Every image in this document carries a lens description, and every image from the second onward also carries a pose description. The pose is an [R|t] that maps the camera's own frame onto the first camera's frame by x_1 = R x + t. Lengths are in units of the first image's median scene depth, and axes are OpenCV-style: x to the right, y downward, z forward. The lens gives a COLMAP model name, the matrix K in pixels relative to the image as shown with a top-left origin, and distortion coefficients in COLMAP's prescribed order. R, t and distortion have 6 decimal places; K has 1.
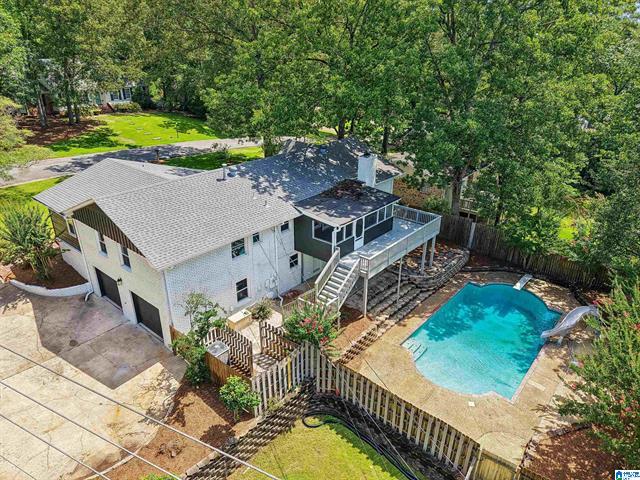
lens RADIAL K [[429.8, 0, 320.0], [0, 429.8, 240.0], [0, 0, 1]] dist [0.011443, -0.000567]
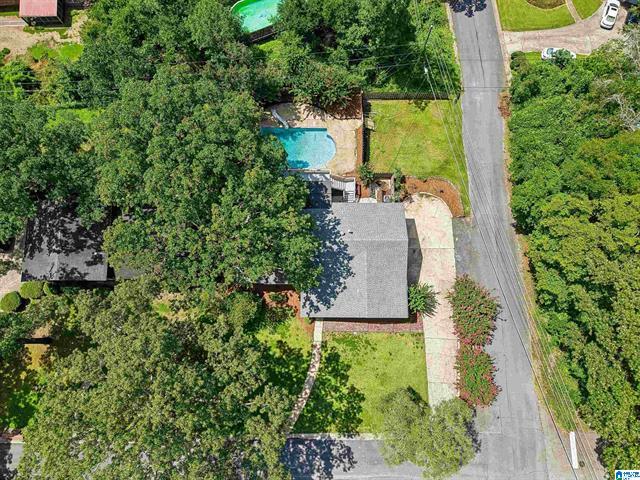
lens RADIAL K [[429.8, 0, 320.0], [0, 429.8, 240.0], [0, 0, 1]] dist [0.011443, -0.000567]
pose [[-0.646802, -0.749866, 0.139098, -0.469504], [0.318604, -0.099964, 0.942602, -2.257602], [-0.692921, 0.653994, 0.303567, 0.502904]]
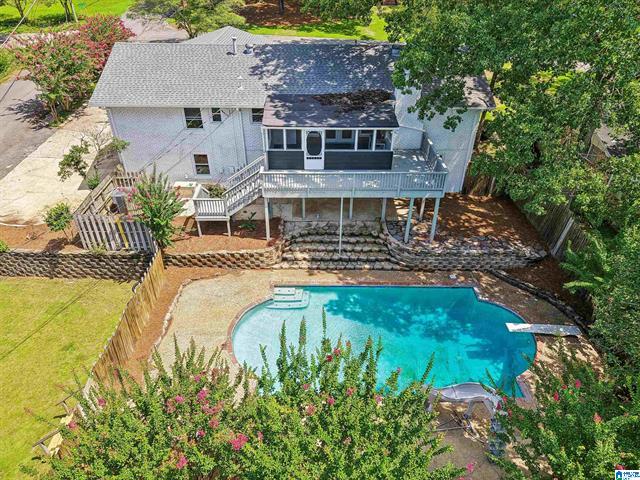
lens RADIAL K [[429.8, 0, 320.0], [0, 429.8, 240.0], [0, 0, 1]] dist [0.011443, -0.000567]
pose [[0.661563, 0.433376, -0.611981, 0.719997], [-0.320270, 0.901209, 0.291975, -0.113189], [0.678057, 0.002840, 0.735004, 0.428824]]
